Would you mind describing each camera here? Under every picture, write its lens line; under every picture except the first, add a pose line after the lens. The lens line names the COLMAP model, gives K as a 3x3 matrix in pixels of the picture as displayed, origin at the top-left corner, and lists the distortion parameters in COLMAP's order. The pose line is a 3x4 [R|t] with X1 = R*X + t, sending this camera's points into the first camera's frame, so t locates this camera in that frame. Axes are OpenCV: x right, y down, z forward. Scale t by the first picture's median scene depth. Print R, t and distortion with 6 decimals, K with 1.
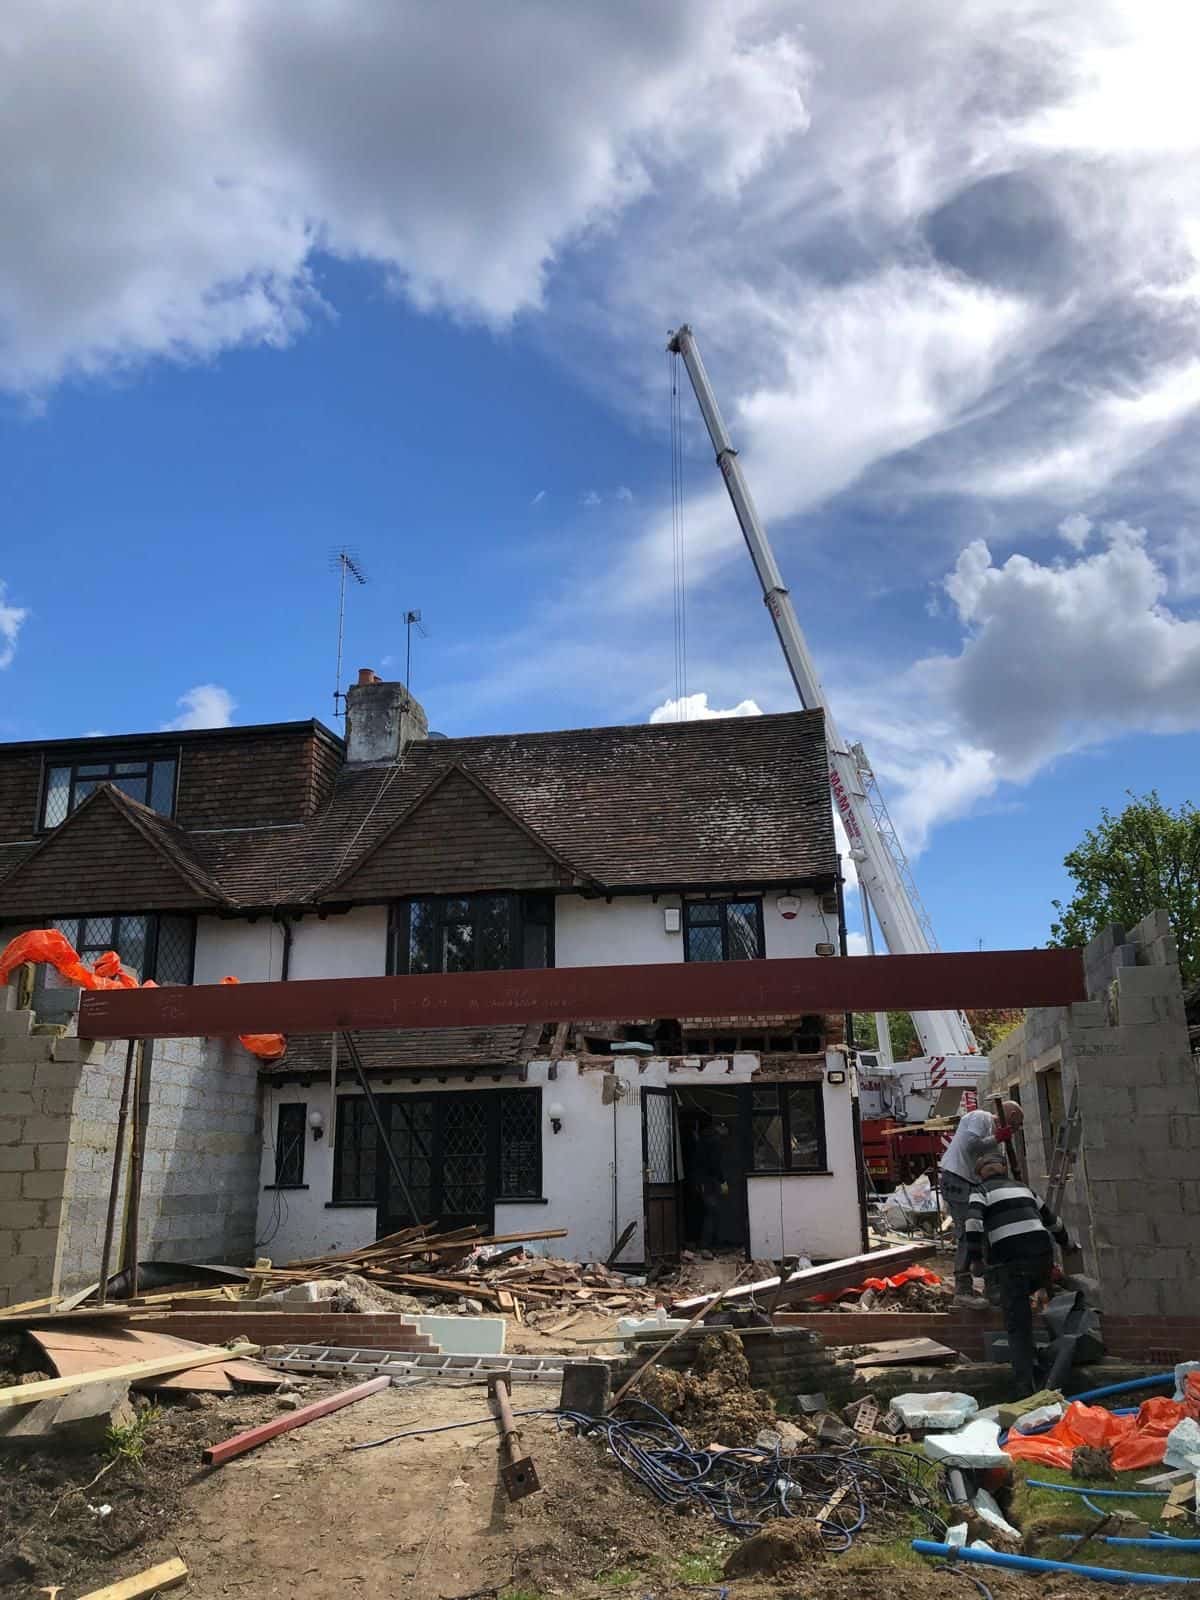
lens RADIAL K [[1299.3, 0, 600.0], [0, 1299.3, 800.0], [0, 0, 1]] dist [0.094427, -0.145653]
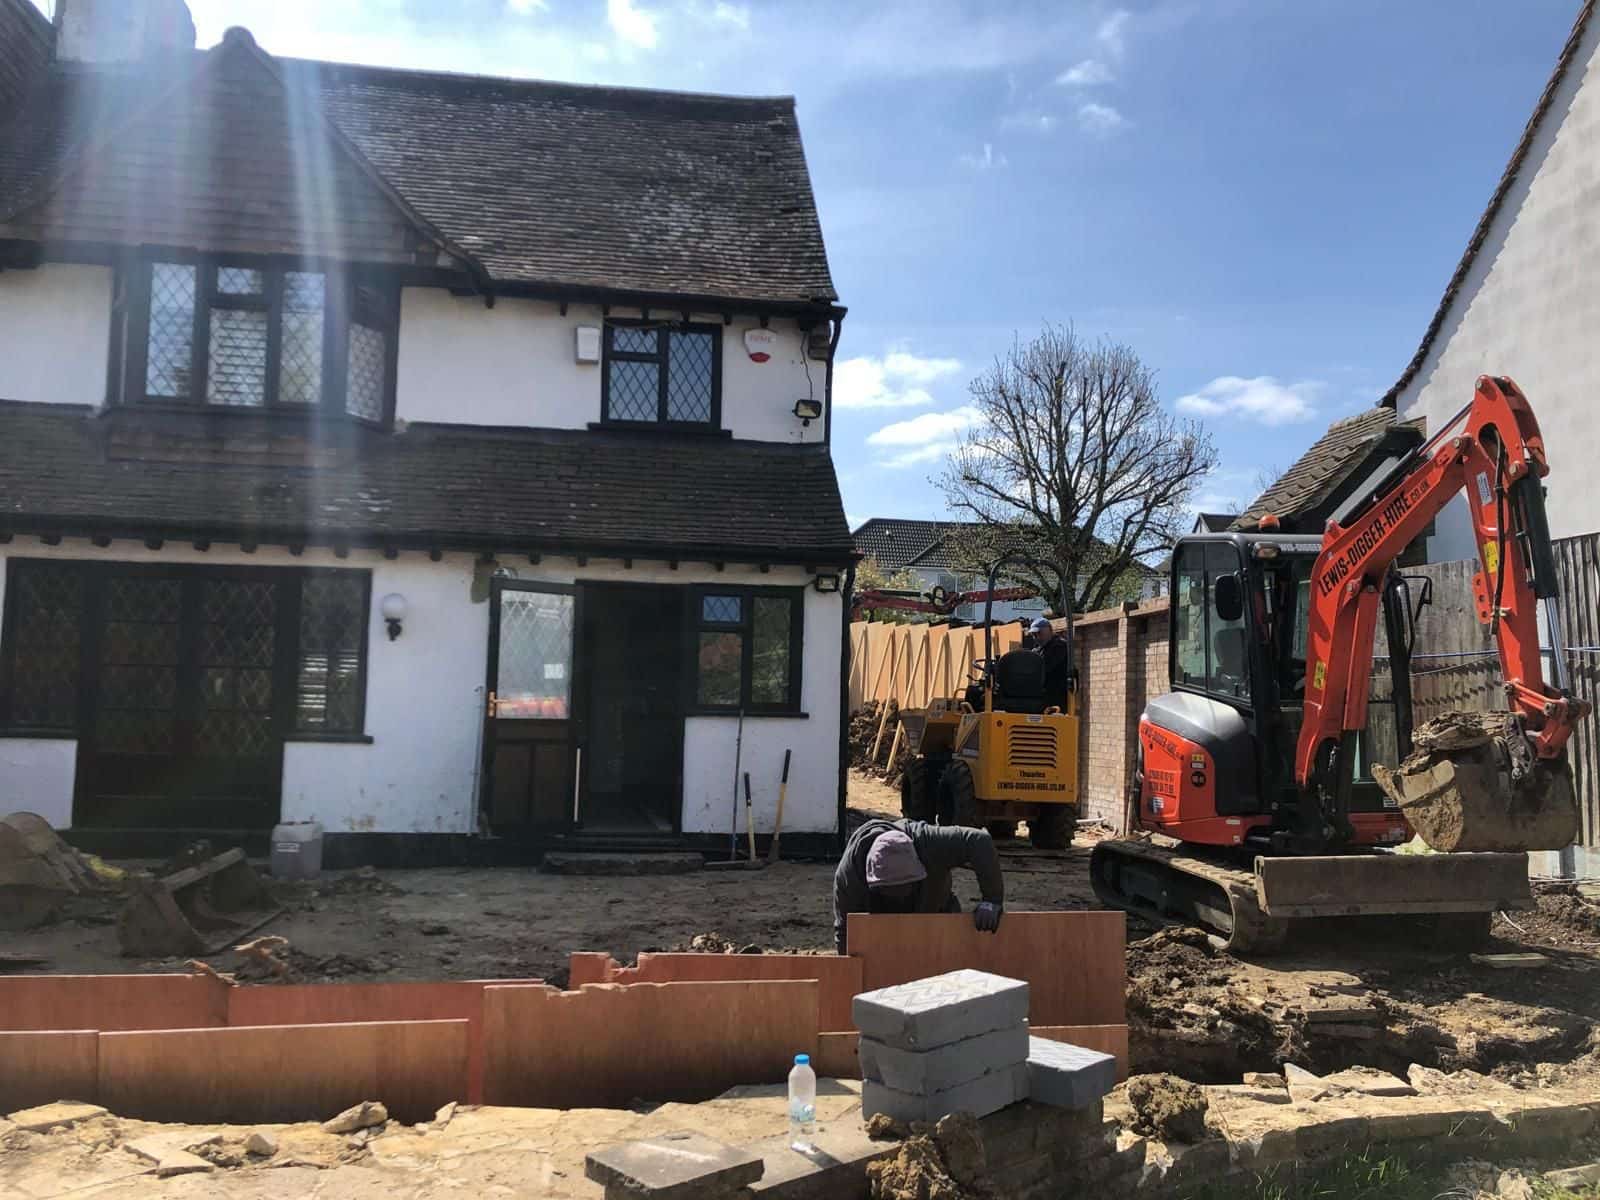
lens RADIAL K [[1308.8, 0, 788.2], [0, 1308.8, 604.4], [0, 0, 1]] dist [0.076608, -0.110395]
pose [[0.953668, 0.064970, 0.293763, -0.036179], [-0.123360, 0.974996, 0.184839, 0.086433], [-0.274409, -0.212513, 0.937837, 0.316824]]
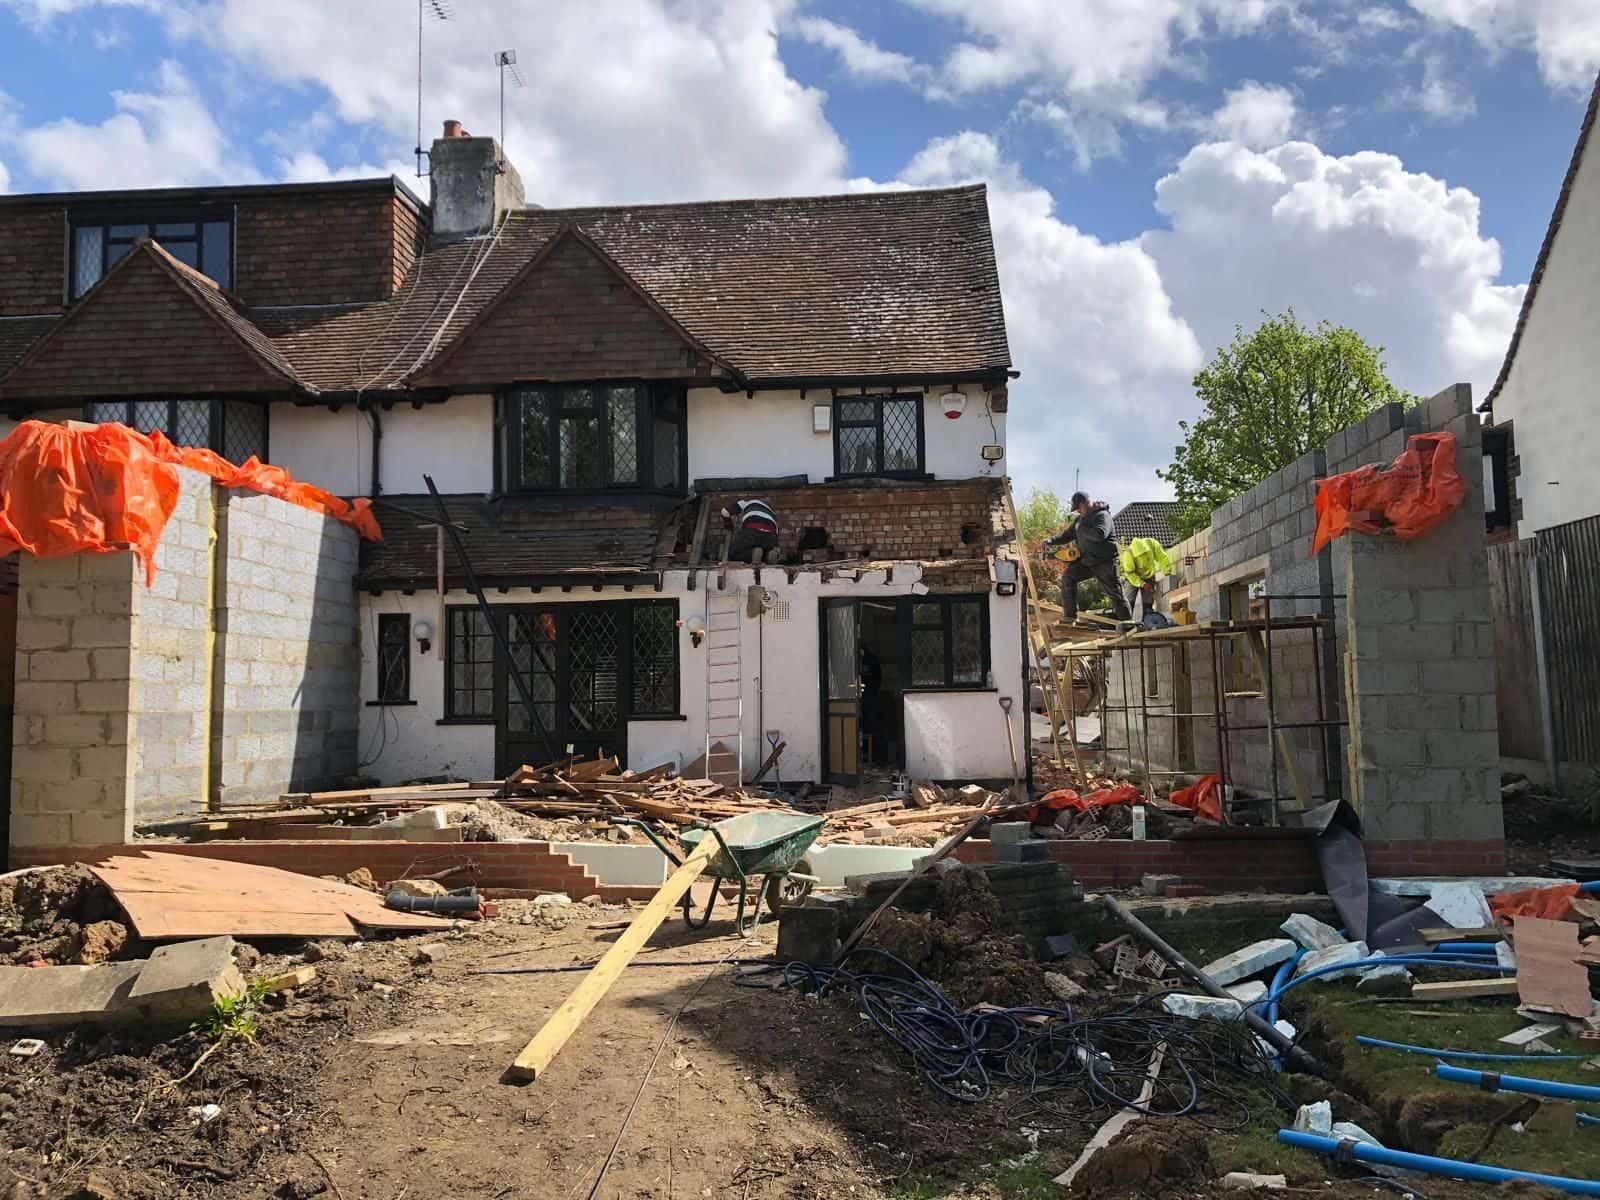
lens RADIAL K [[1308.8, 0, 788.2], [0, 1308.8, 604.4], [0, 0, 1]] dist [0.076608, -0.110395]
pose [[0.996624, 0.009204, 0.081578, -0.039561], [-0.025939, 0.978094, 0.206540, 0.033170], [-0.077890, -0.207959, 0.975031, 0.106212]]
